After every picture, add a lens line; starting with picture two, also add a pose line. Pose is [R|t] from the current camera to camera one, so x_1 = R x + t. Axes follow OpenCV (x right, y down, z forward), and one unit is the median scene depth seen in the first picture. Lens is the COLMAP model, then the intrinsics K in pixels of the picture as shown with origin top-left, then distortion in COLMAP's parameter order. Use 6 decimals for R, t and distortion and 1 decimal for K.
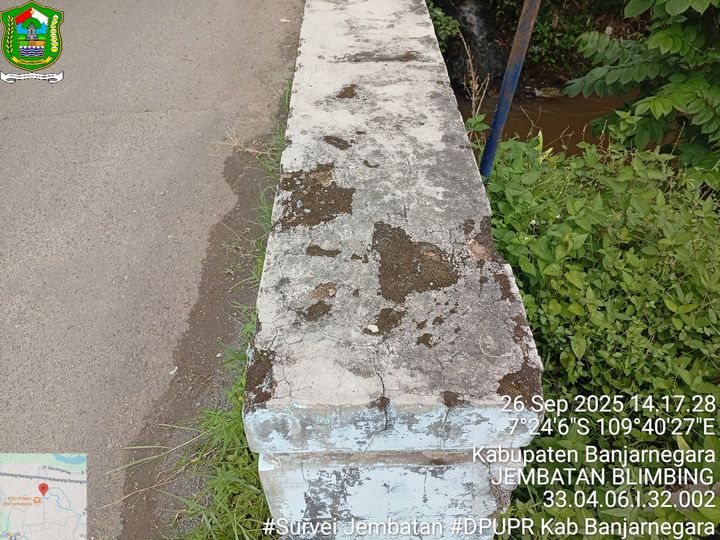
lens RADIAL K [[553.5, 0, 361.8], [0, 553.5, 269.5], [0, 0, 1]] dist [0.028086, -0.083399]
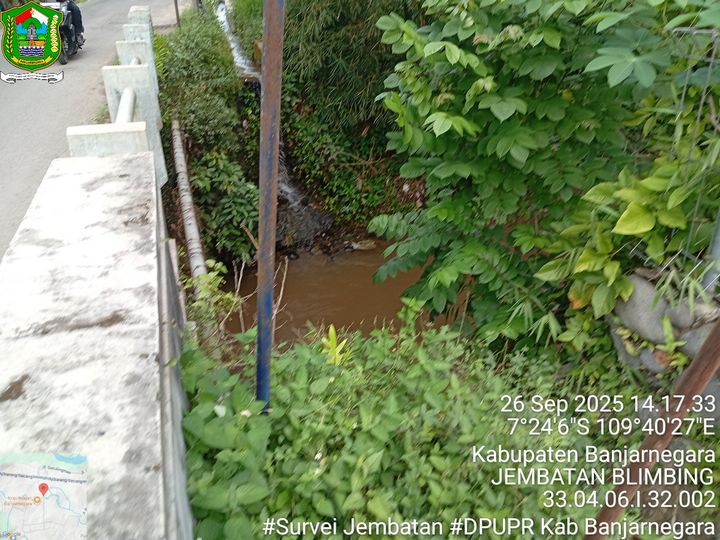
lens RADIAL K [[553.5, 0, 352.5], [0, 553.5, 274.2], [0, 0, 1]] dist [0.028086, -0.083399]
pose [[0.957793, -0.105783, 0.267287, 0.176901], [0.170869, 0.957239, -0.233448, -0.162590], [-0.231163, 0.269266, 0.934911, 0.107490]]
